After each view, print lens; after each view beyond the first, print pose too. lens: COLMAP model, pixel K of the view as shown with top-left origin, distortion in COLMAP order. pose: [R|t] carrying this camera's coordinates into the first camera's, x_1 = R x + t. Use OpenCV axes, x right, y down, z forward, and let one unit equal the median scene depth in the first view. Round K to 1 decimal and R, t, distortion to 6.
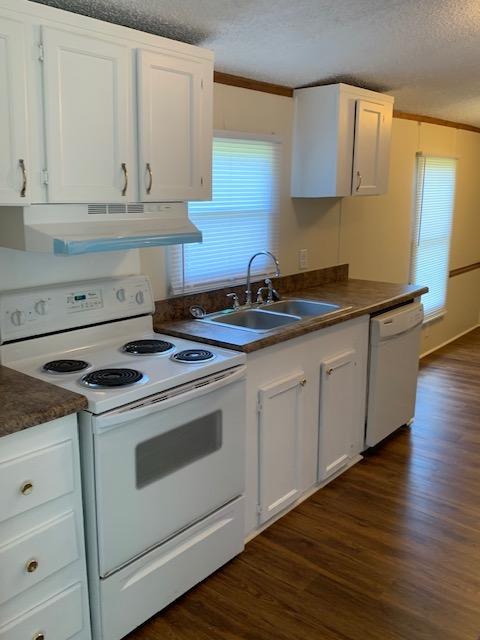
lens RADIAL K [[589.4, 0, 240.0], [0, 589.4, 320.0], [0, 0, 1]] dist [0.012957, -0.013901]
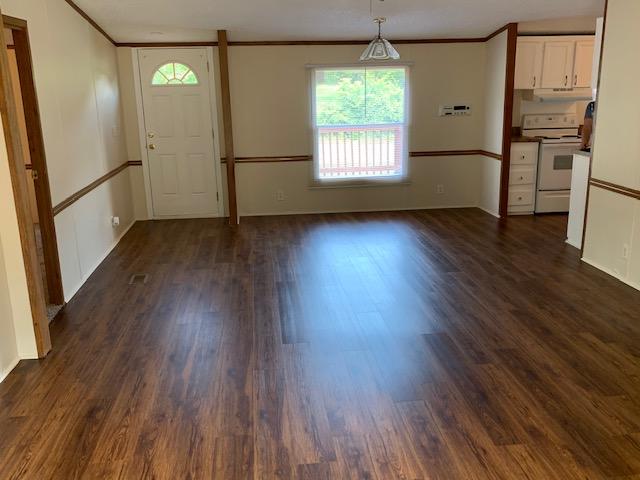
lens RADIAL K [[589.4, 0, 319.6], [0, 589.4, 231.4], [0, 0, 1]] dist [0.012957, -0.013901]
pose [[0.730466, 0.148404, -0.666630, 1.124494], [-0.124187, 0.988695, 0.084023, 0.489553], [0.671563, 0.021411, 0.740638, -2.363954]]
